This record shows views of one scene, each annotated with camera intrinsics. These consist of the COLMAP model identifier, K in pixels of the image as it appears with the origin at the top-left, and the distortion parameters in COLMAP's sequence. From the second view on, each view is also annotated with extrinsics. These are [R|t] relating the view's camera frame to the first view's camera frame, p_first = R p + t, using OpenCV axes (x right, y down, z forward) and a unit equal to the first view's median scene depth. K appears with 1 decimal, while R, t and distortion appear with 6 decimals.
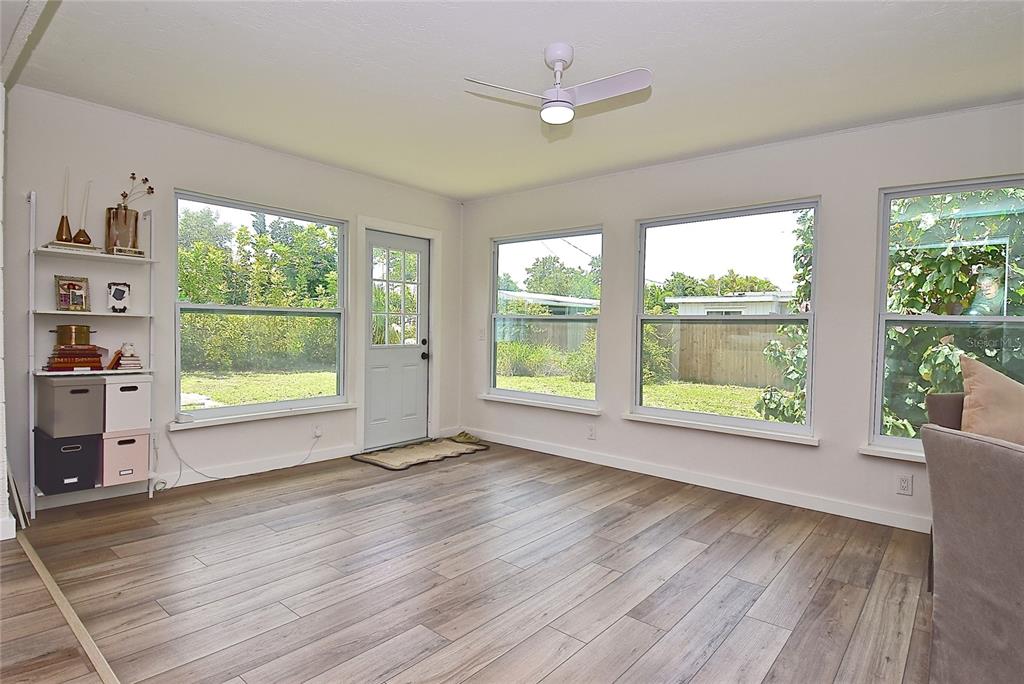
lens RADIAL K [[530.7, 0, 514.8], [0, 530.7, 340.1], [0, 0, 1]] dist [0.003057, -0.000350]
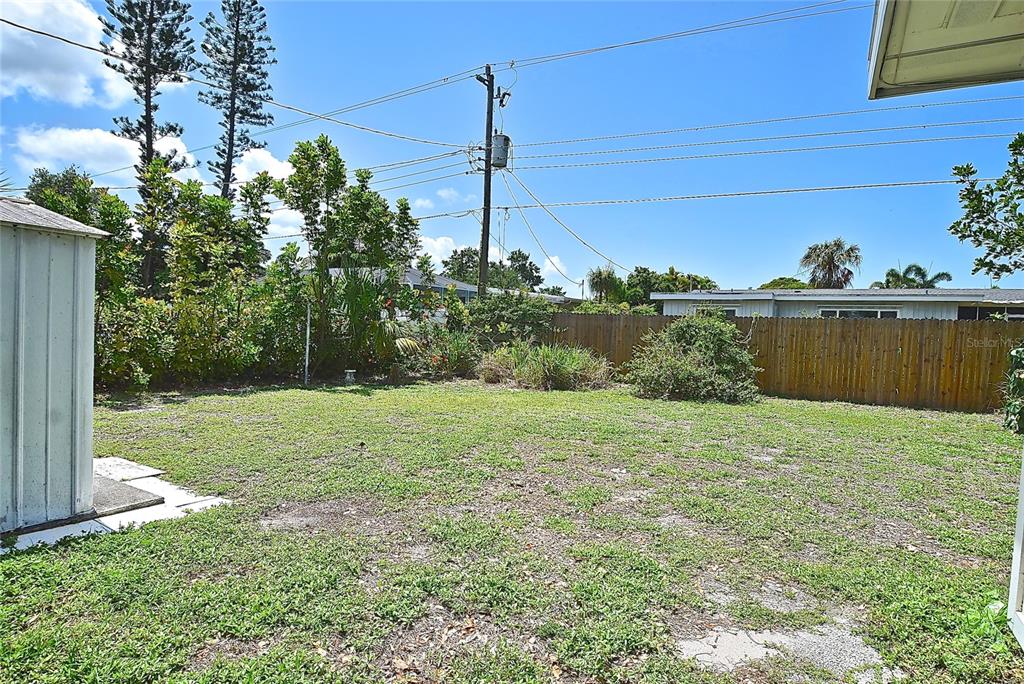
lens RADIAL K [[530.7, 0, 509.3], [0, 530.7, 344.4], [0, 0, 1]] dist [0.003057, -0.000350]
pose [[0.985042, 0.005703, 0.172220, -0.735210], [-0.008557, 0.999838, 0.015832, -0.038134], [-0.172102, -0.017069, 0.984931, 1.034584]]
